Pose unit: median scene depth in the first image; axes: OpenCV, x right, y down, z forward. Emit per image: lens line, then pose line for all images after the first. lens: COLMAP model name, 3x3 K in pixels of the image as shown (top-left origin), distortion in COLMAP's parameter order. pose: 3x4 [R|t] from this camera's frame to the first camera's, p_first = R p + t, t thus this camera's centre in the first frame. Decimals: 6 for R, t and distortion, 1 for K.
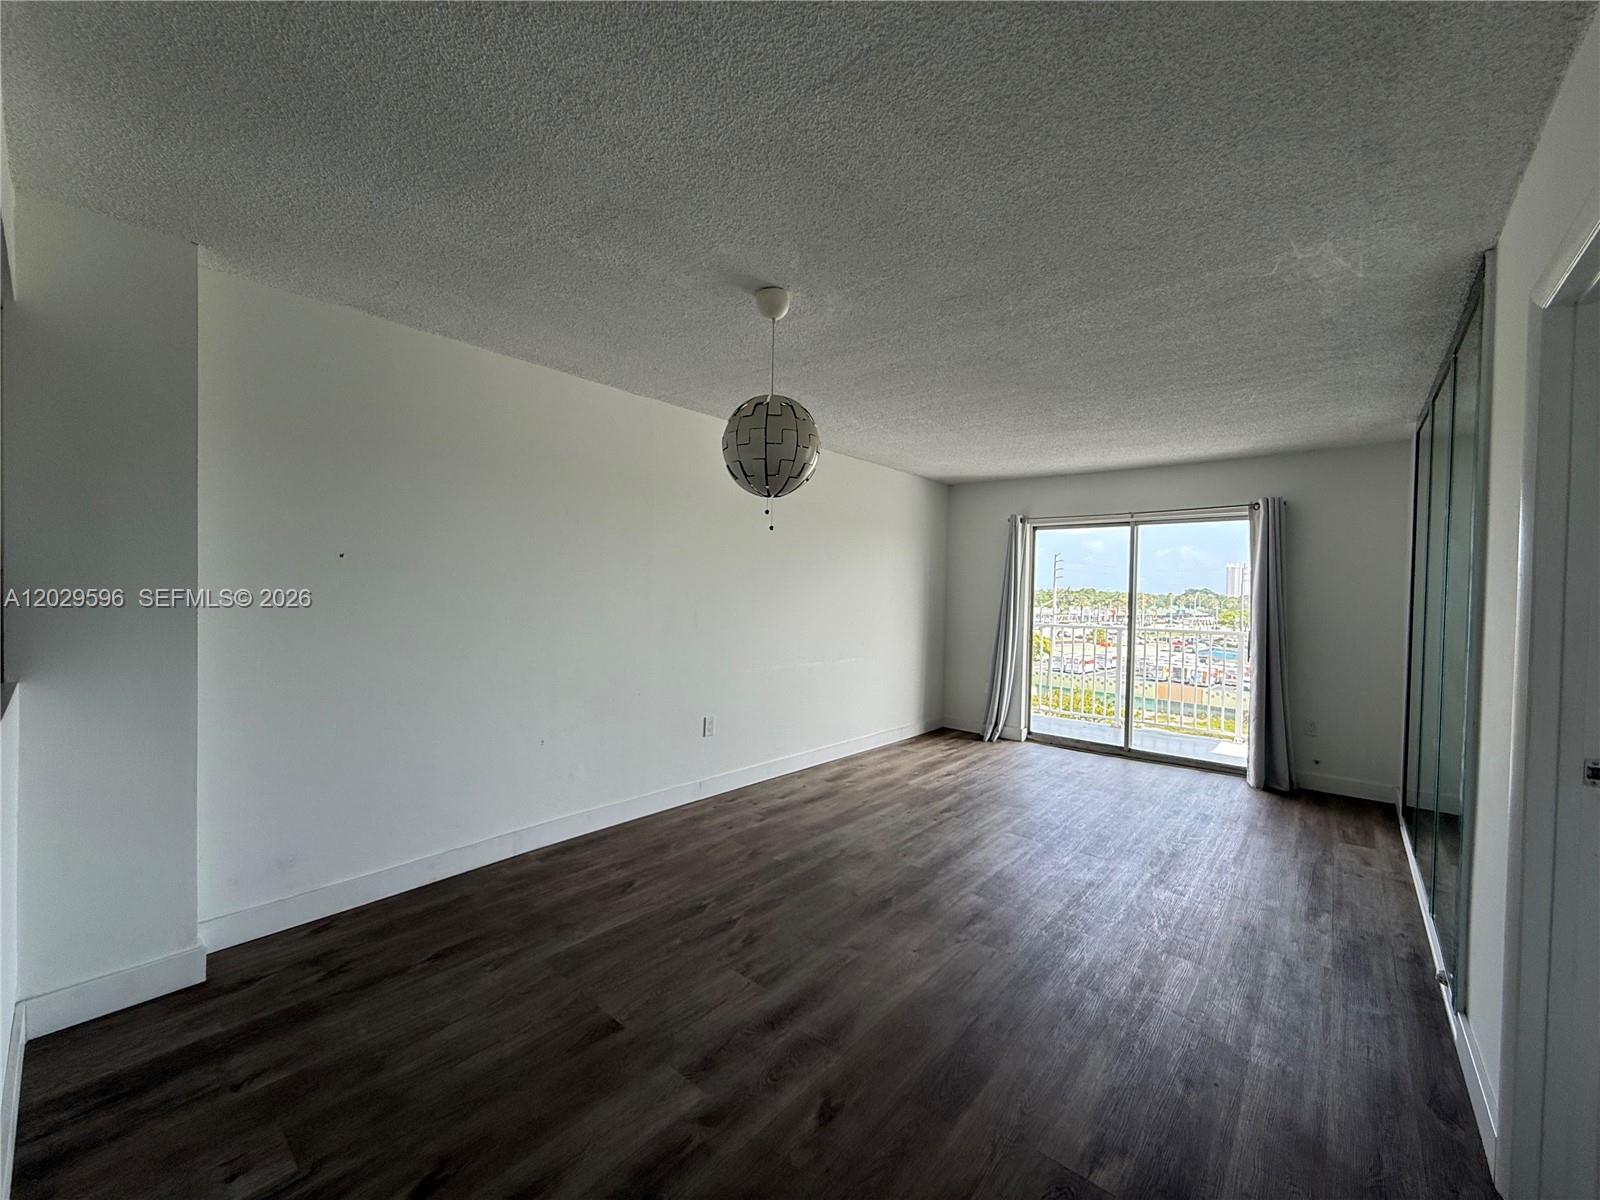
lens RADIAL K [[638.2, 0, 798.4], [0, 638.2, 601.5], [0, 0, 1]] dist [-0.000734, 0.000340]
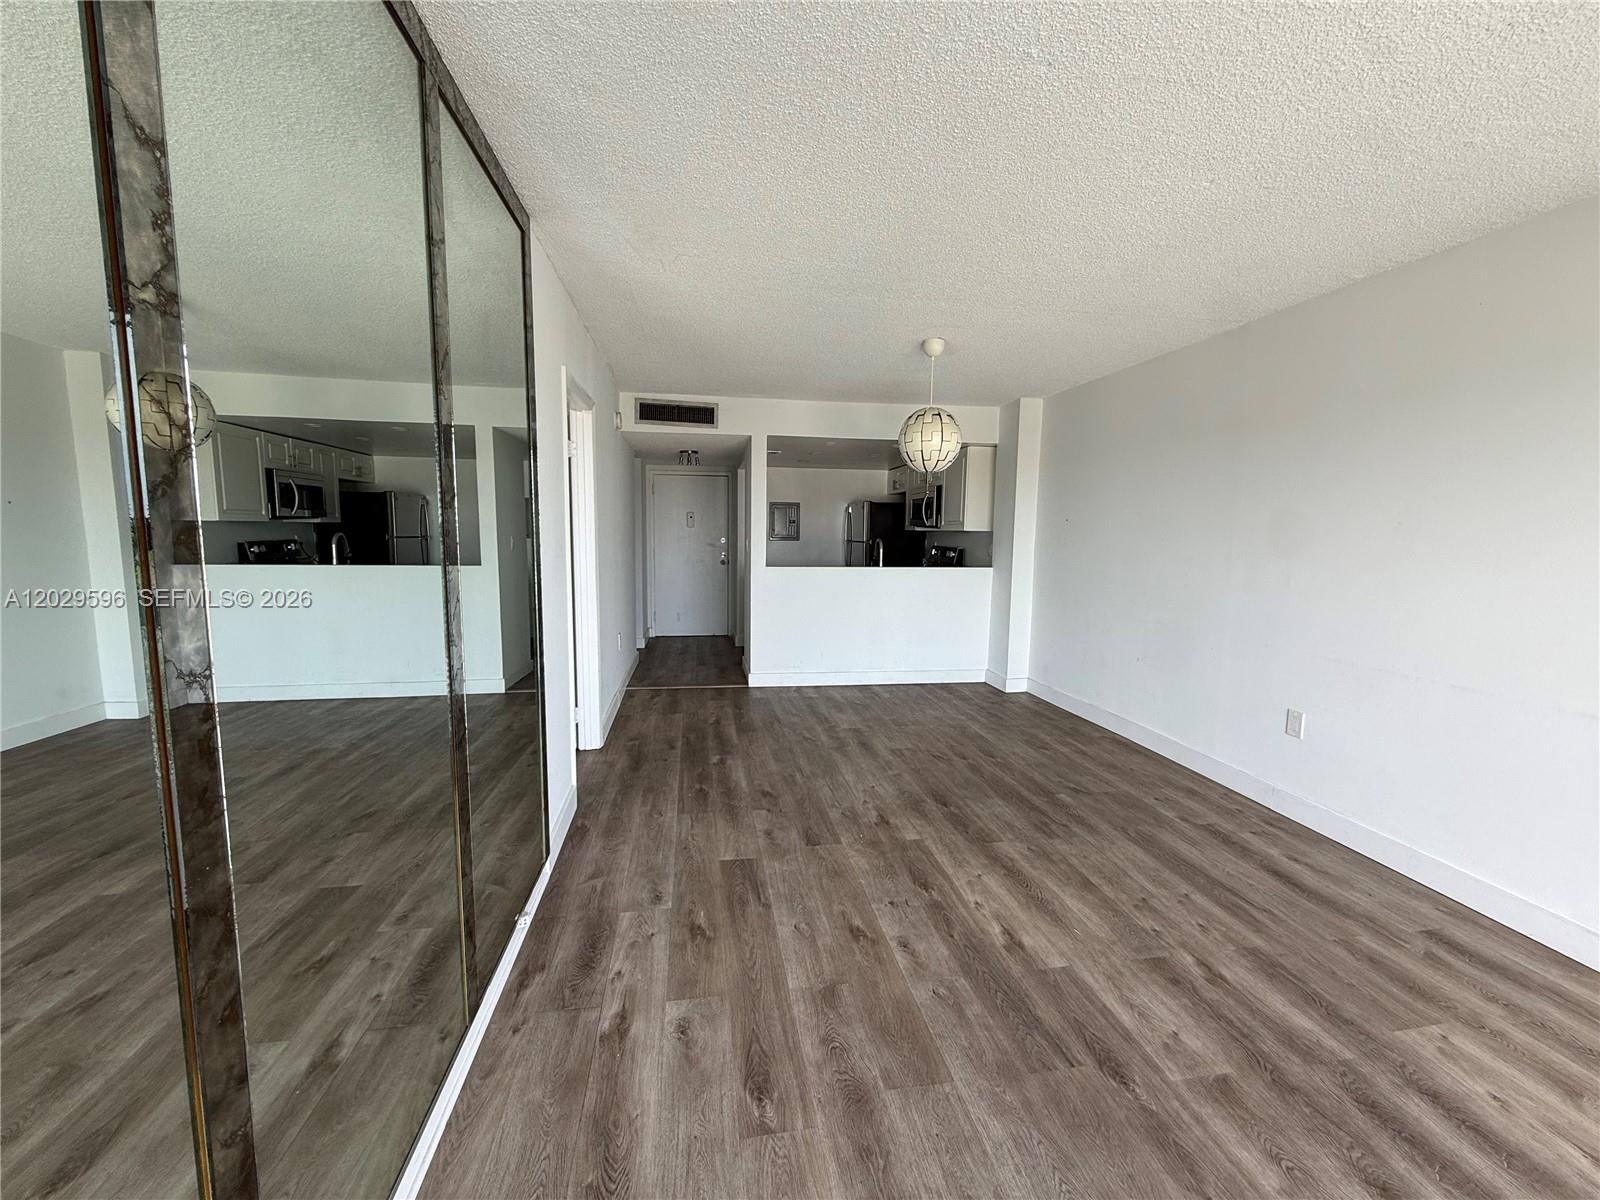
lens RADIAL K [[638.2, 0, 798.4], [0, 638.2, 601.5], [0, 0, 1]] dist [-0.000734, 0.000340]
pose [[-0.646703, 0.053796, -0.760842, 0.885126], [-0.041086, 0.993605, 0.105176, 0.001407], [0.761634, 0.099278, -0.640357, 1.147453]]
